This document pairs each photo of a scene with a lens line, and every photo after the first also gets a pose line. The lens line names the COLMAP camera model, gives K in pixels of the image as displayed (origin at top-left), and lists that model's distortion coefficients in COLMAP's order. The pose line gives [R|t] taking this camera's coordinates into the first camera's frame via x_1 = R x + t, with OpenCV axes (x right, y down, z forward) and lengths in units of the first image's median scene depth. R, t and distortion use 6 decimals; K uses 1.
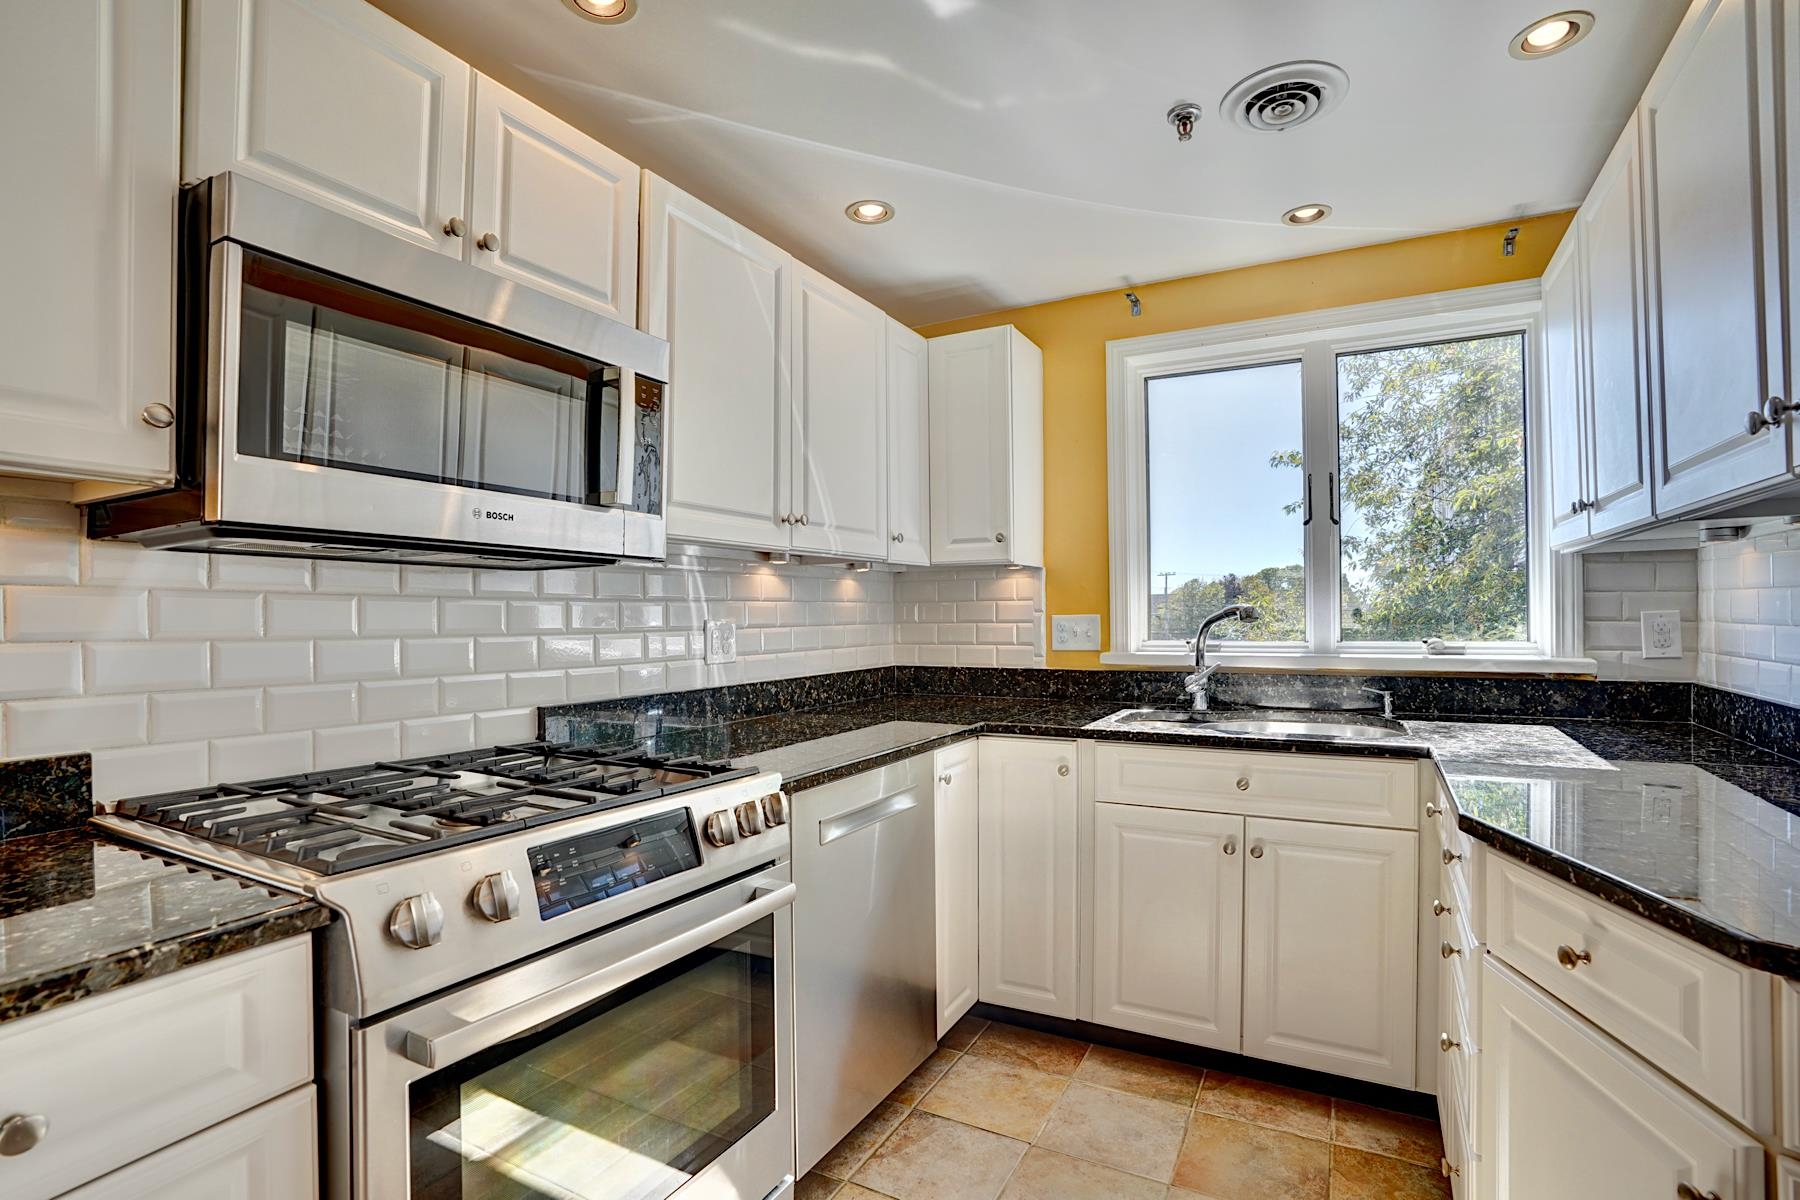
lens RADIAL K [[848.7, 0, 905.5], [0, 848.7, 600.3], [0, 0, 1]] dist [-0.073741, 0.032500]
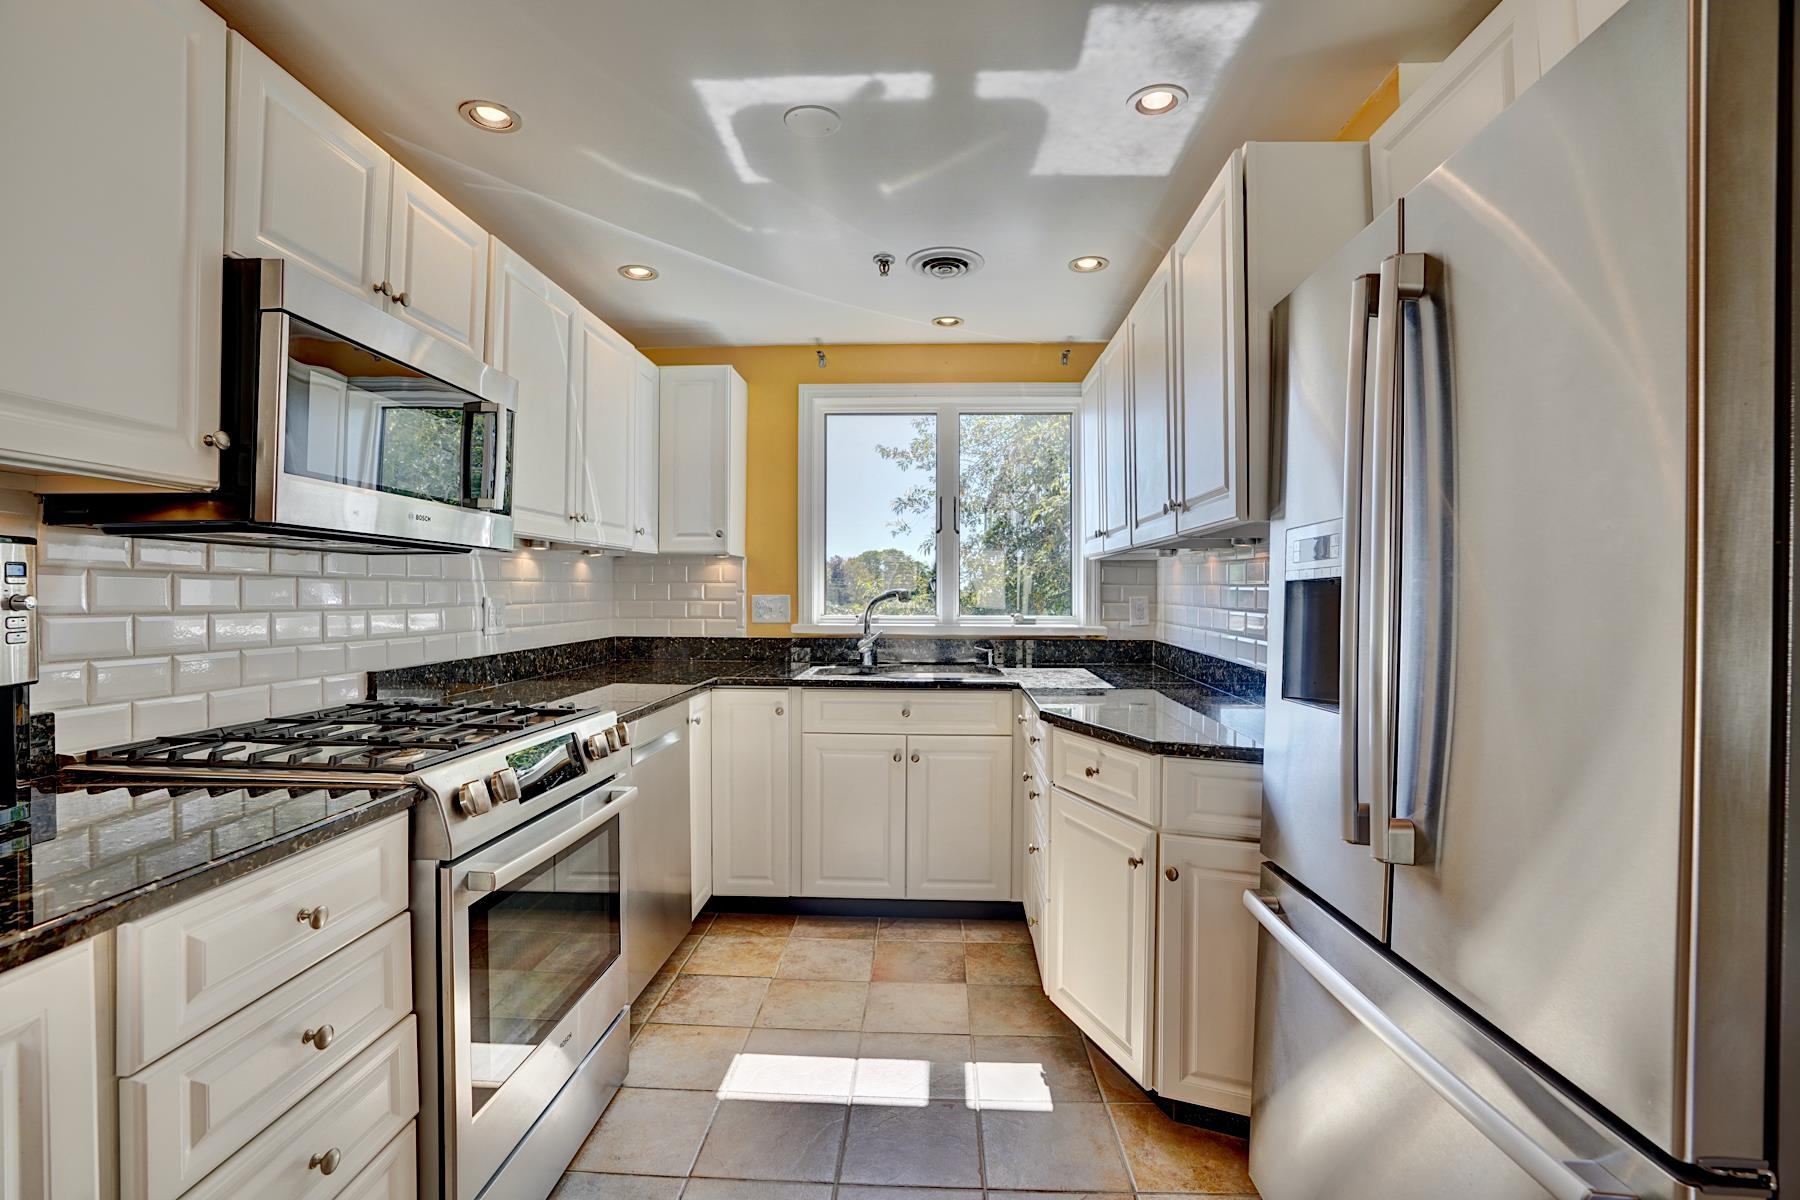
lens RADIAL K [[832.8, 0, 891.0], [0, 832.8, 555.1], [0, 0, 1]] dist [-0.068550, 0.030416]
pose [[0.904960, 0.028085, 0.424569, -0.251120], [-0.016612, 0.999391, -0.030701, -0.011057], [-0.425173, 0.020731, 0.904875, -0.317038]]
